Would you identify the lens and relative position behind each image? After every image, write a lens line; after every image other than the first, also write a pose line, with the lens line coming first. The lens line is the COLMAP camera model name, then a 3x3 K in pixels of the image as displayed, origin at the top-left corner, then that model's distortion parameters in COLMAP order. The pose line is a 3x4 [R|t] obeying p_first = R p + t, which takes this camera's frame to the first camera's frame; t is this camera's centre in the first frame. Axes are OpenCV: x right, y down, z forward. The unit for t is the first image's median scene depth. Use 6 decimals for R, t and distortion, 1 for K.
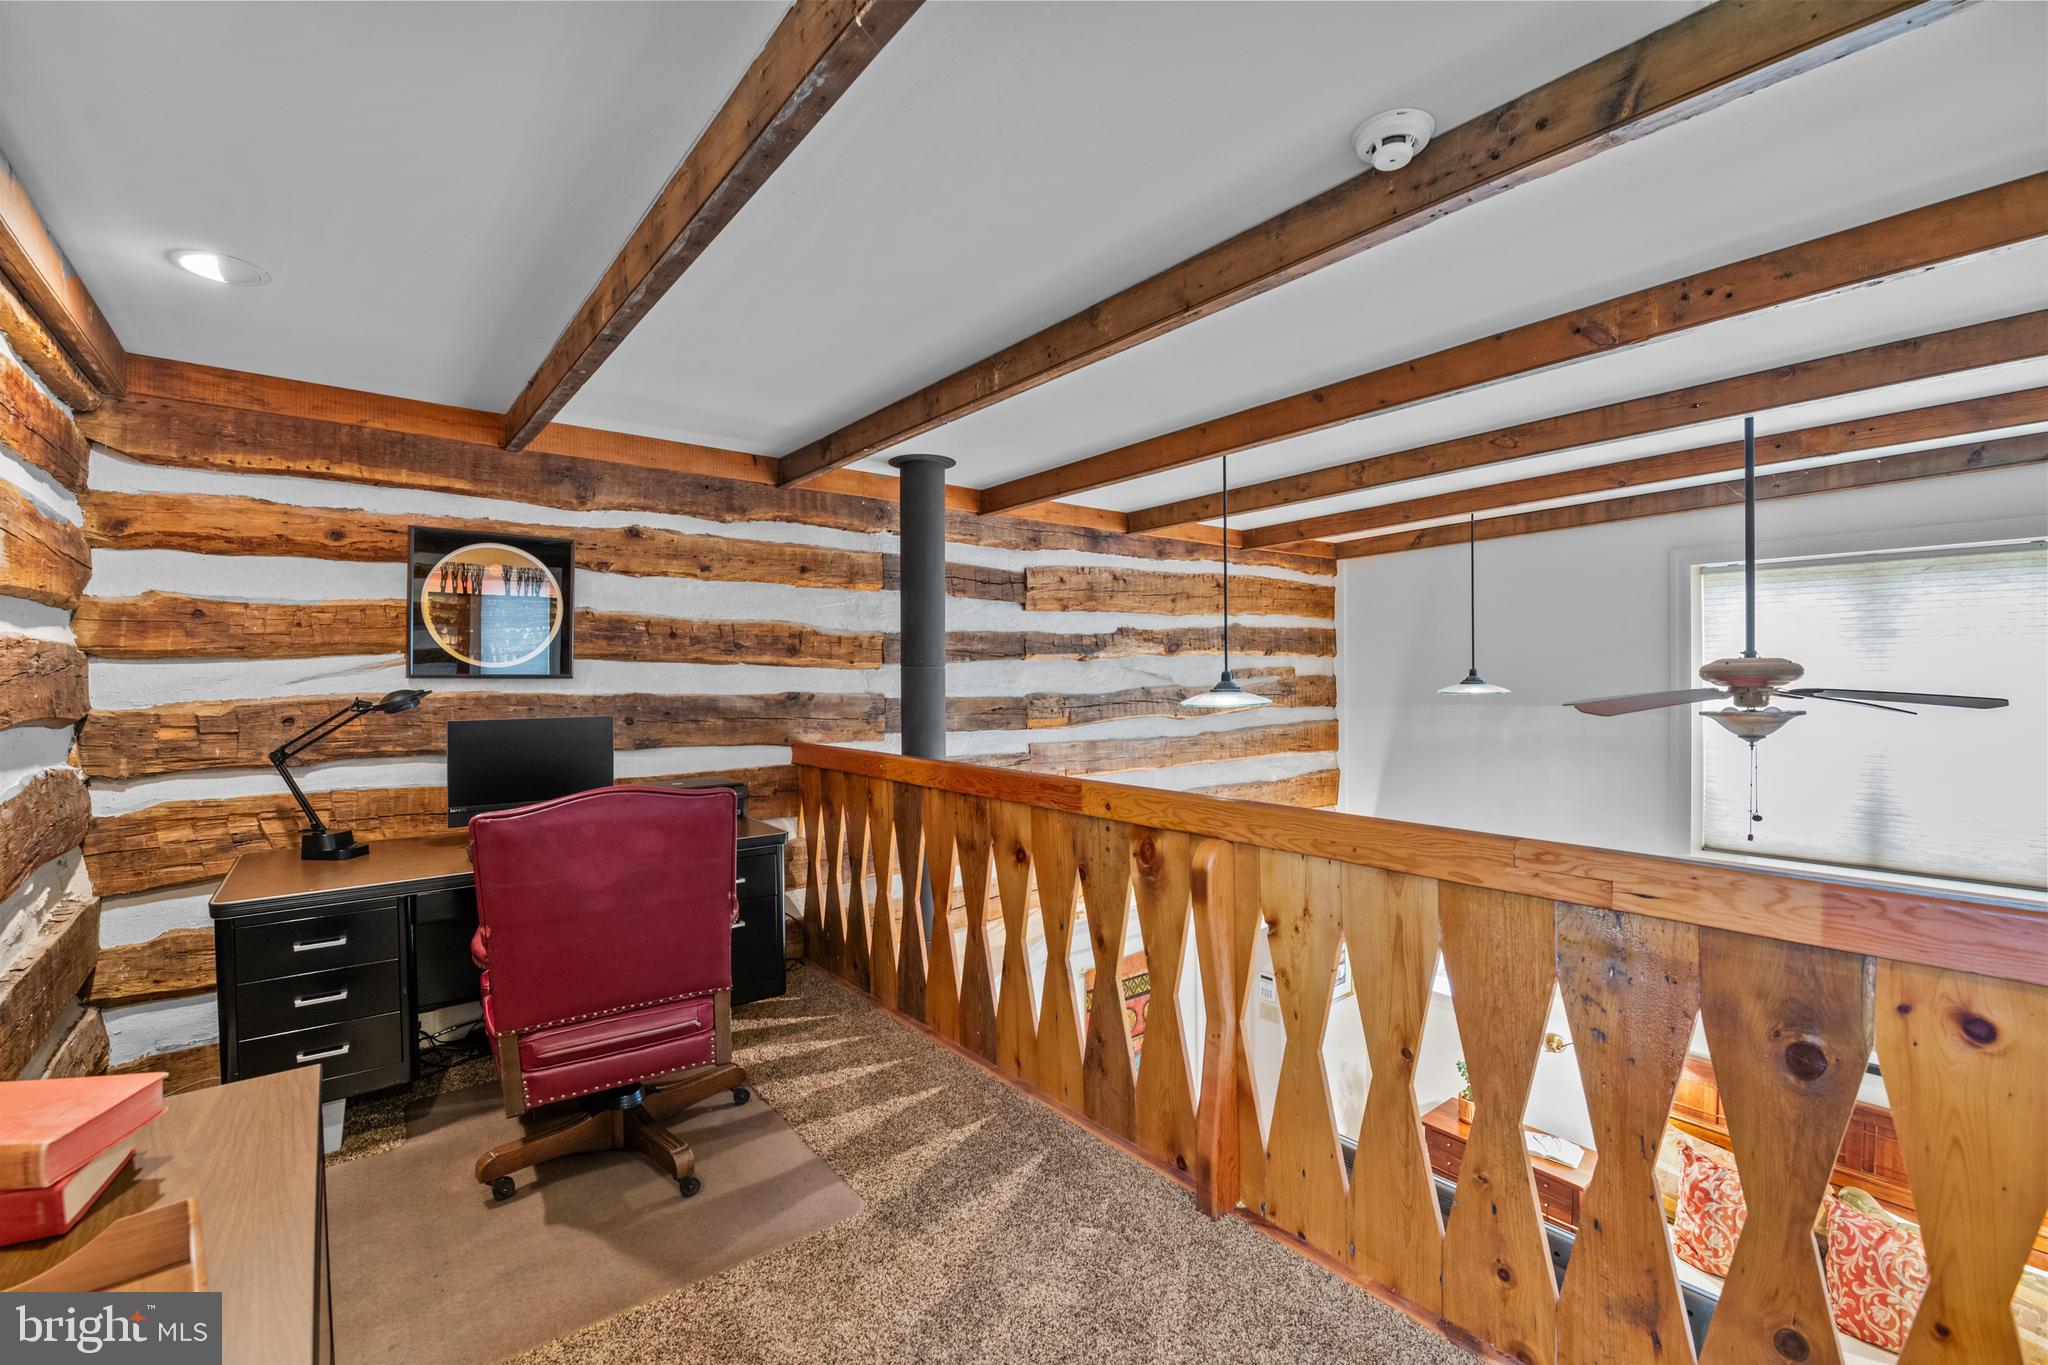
lens RADIAL K [[889.7, 0, 1015.2], [0, 889.7, 677.9], [0, 0, 1]] dist [-0.000716, -0.008014]
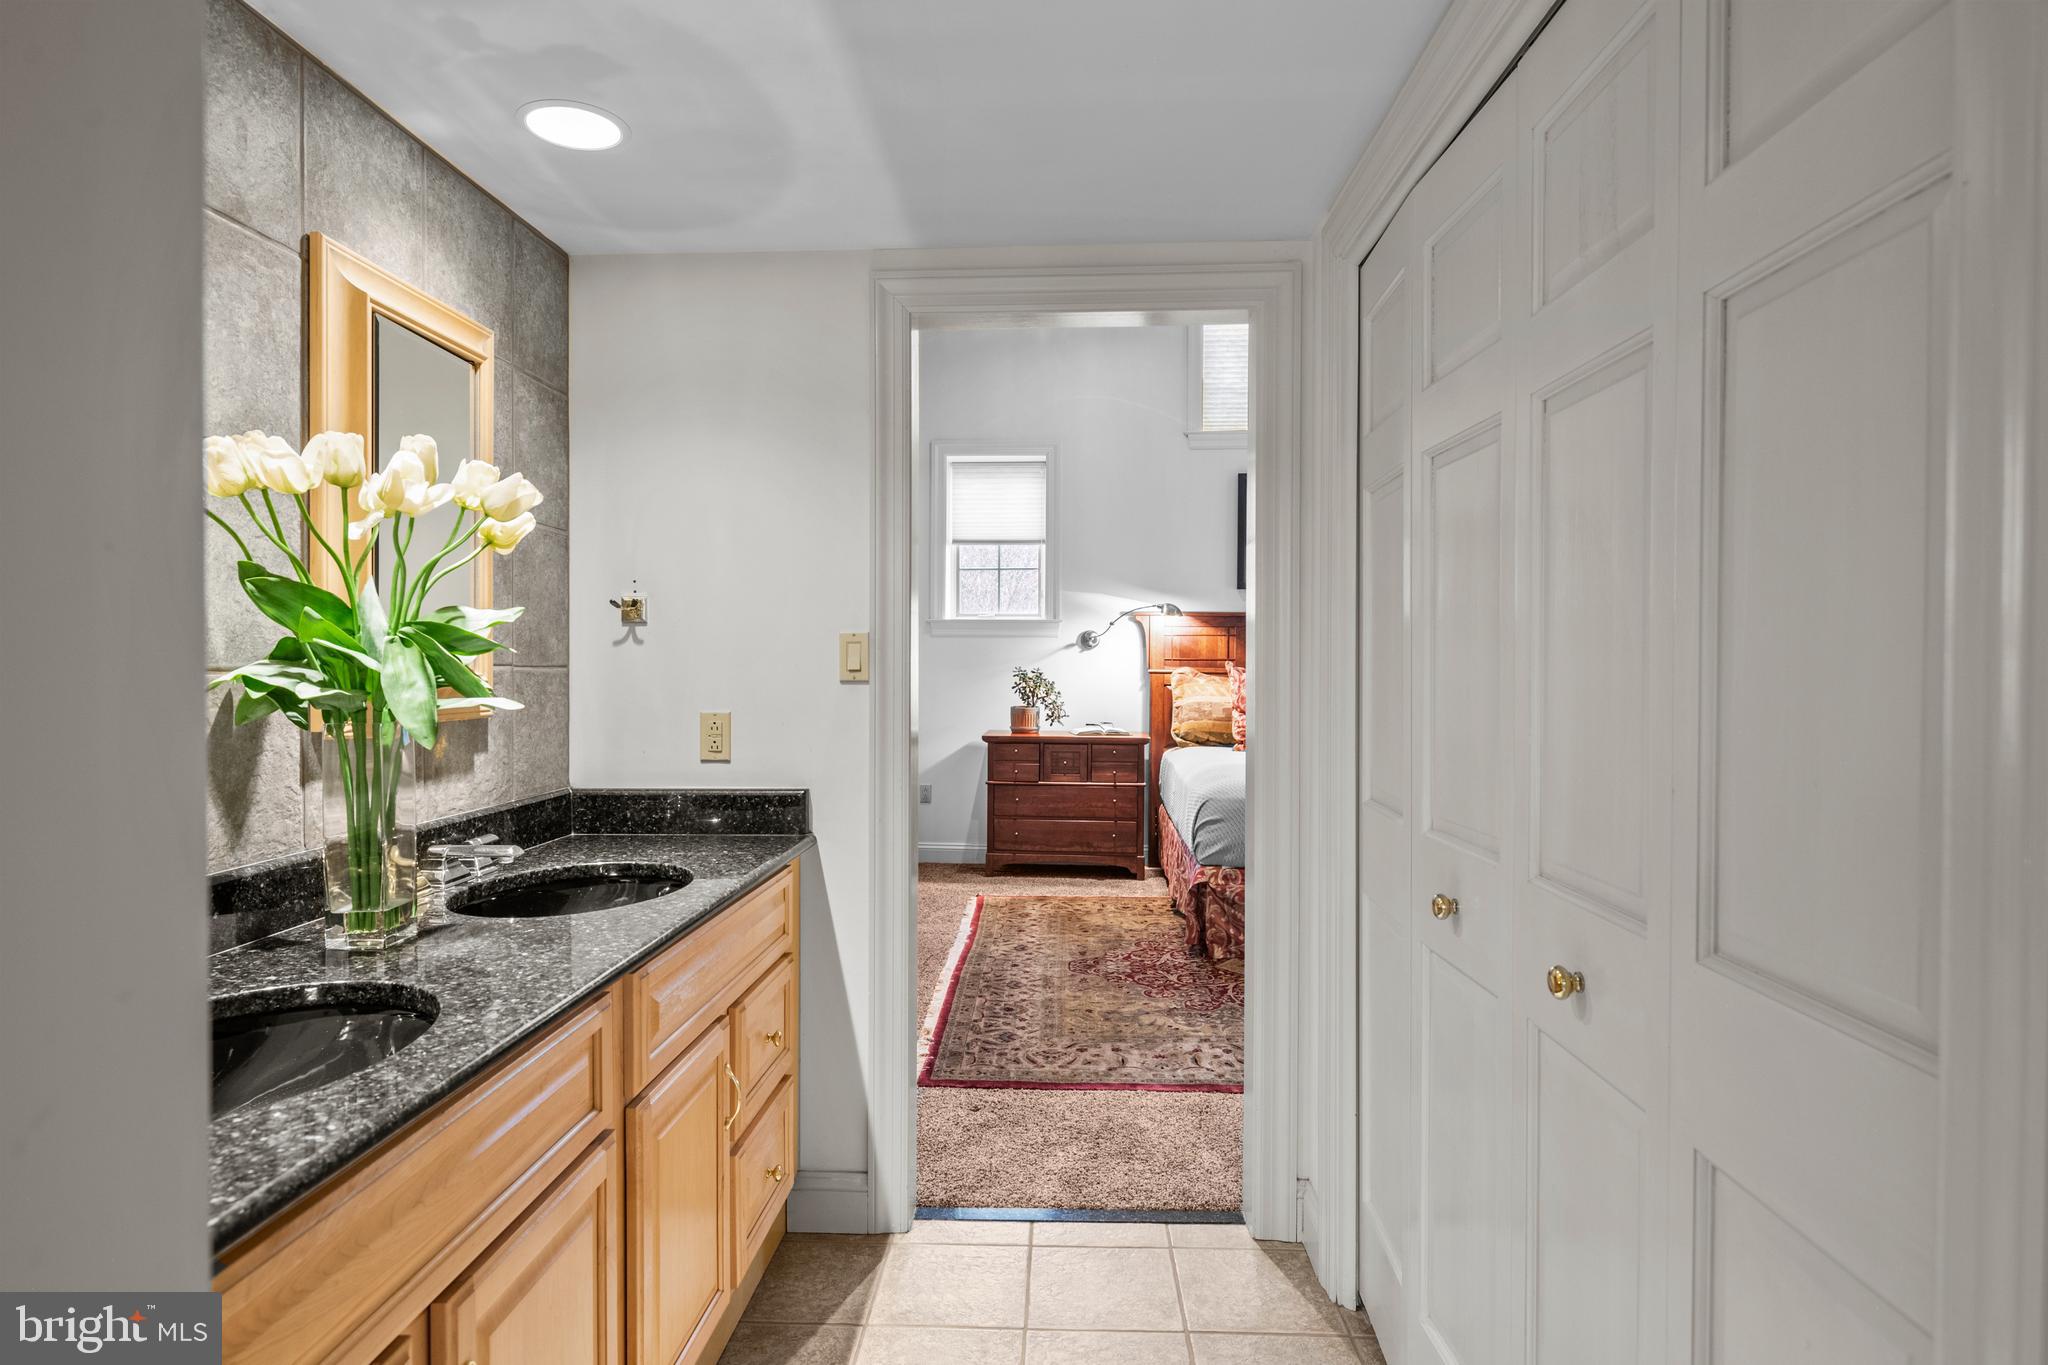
lens RADIAL K [[1109.6, 0, 1016.7], [0, 1109.6, 667.1], [0, 0, 1]] dist [0.004412, 0.000752]
pose [[0.662508, 0.006073, 0.749030, -0.451995], [0.001843, 0.999951, -0.009737, 0.543438], [-0.749052, 0.007831, 0.662464, 0.284991]]
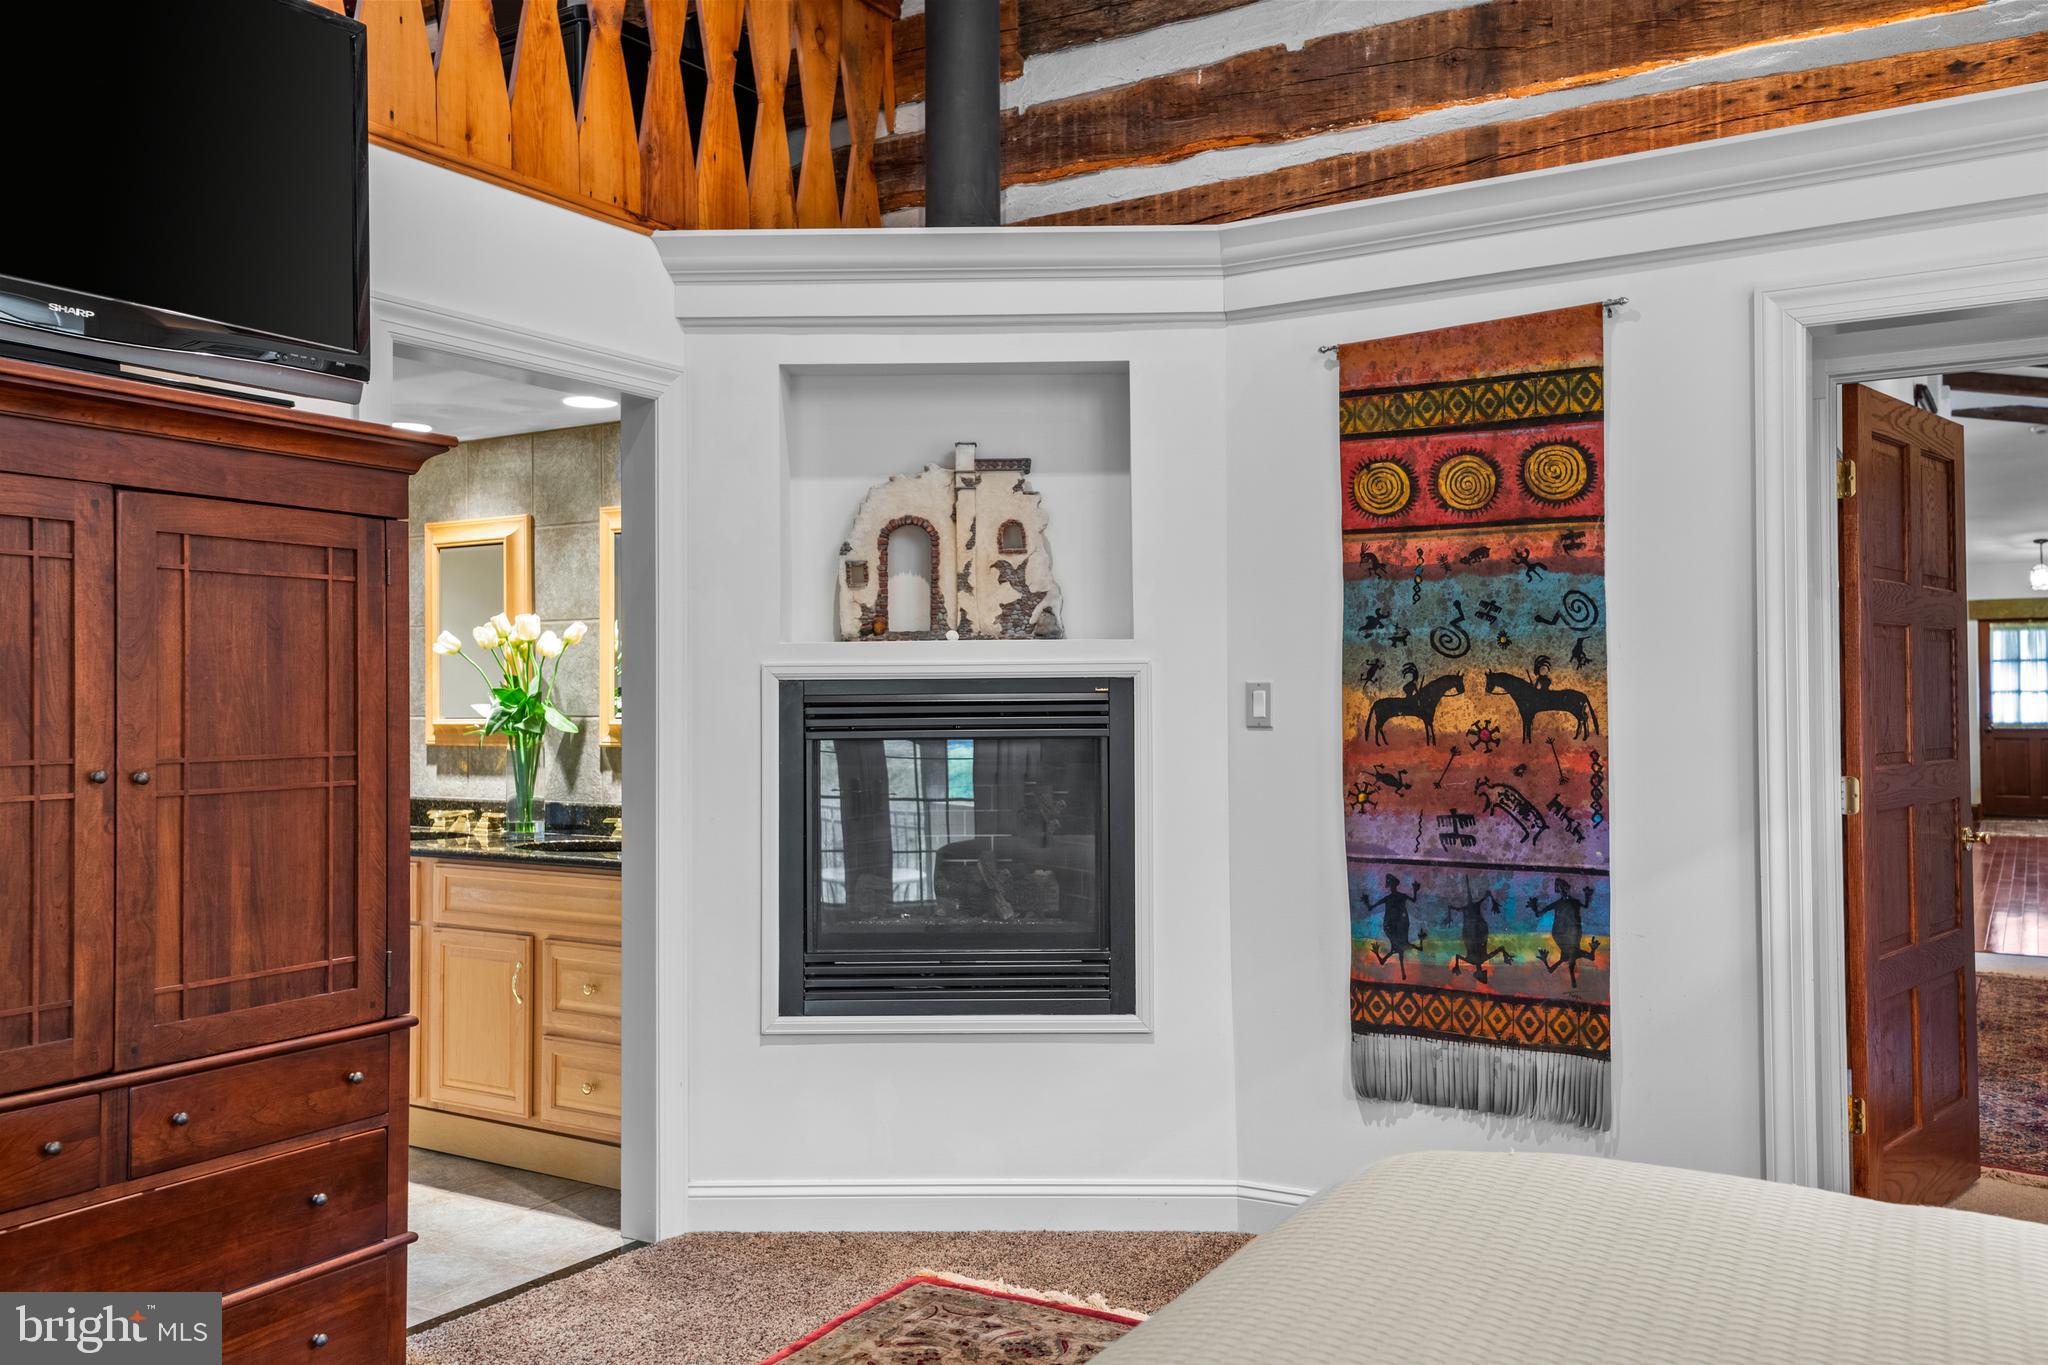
lens RADIAL K [[1651.1, 0, 1020.3], [0, 1651.1, 672.5], [0, 0, 1]] dist [0.030079, 0.002340]
pose [[0.345768, -0.006066, -0.938300, 0.833210], [-0.007463, 0.999930, -0.009214, 0.518150], [0.938290, 0.010188, 0.345699, 0.576879]]
